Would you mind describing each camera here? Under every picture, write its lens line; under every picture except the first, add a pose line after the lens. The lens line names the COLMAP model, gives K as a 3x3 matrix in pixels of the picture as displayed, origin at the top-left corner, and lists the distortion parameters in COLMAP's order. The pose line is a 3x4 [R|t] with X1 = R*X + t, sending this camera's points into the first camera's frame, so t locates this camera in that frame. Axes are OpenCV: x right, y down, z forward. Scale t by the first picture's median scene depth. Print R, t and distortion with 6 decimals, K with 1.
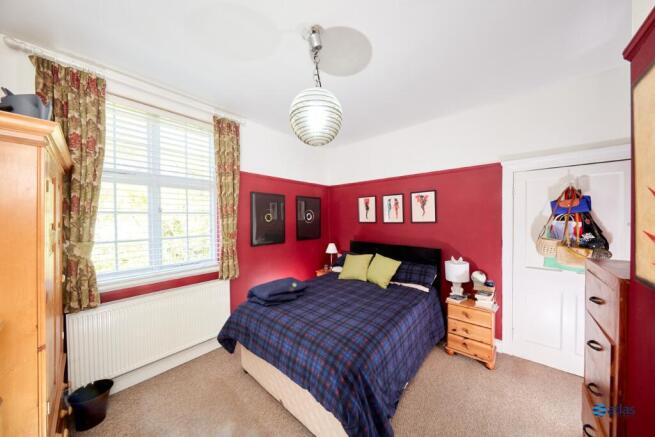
lens RADIAL K [[230.0, 0, 327.5], [0, 230.0, 218.5], [0, 0, 1]] dist [0.000093, -0.000001]
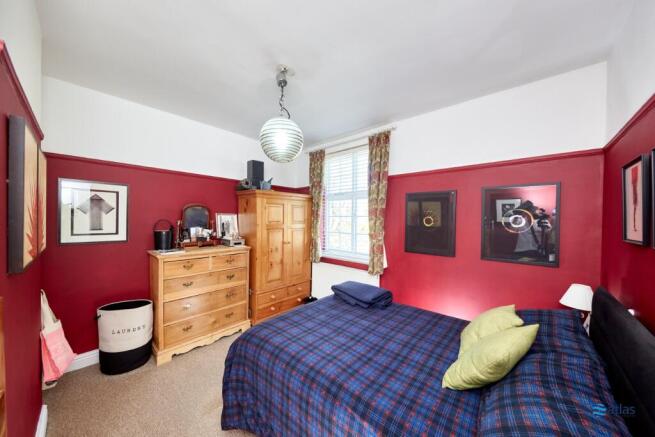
lens RADIAL K [[230.0, 0, 327.5], [0, 230.0, 218.5], [0, 0, 1]] dist [0.000093, -0.000001]
pose [[-0.054067, -0.001229, -0.998537, 0.748899], [-0.017586, 0.999845, -0.000278, -0.007352], [0.998382, 0.017545, -0.054081, 0.860013]]
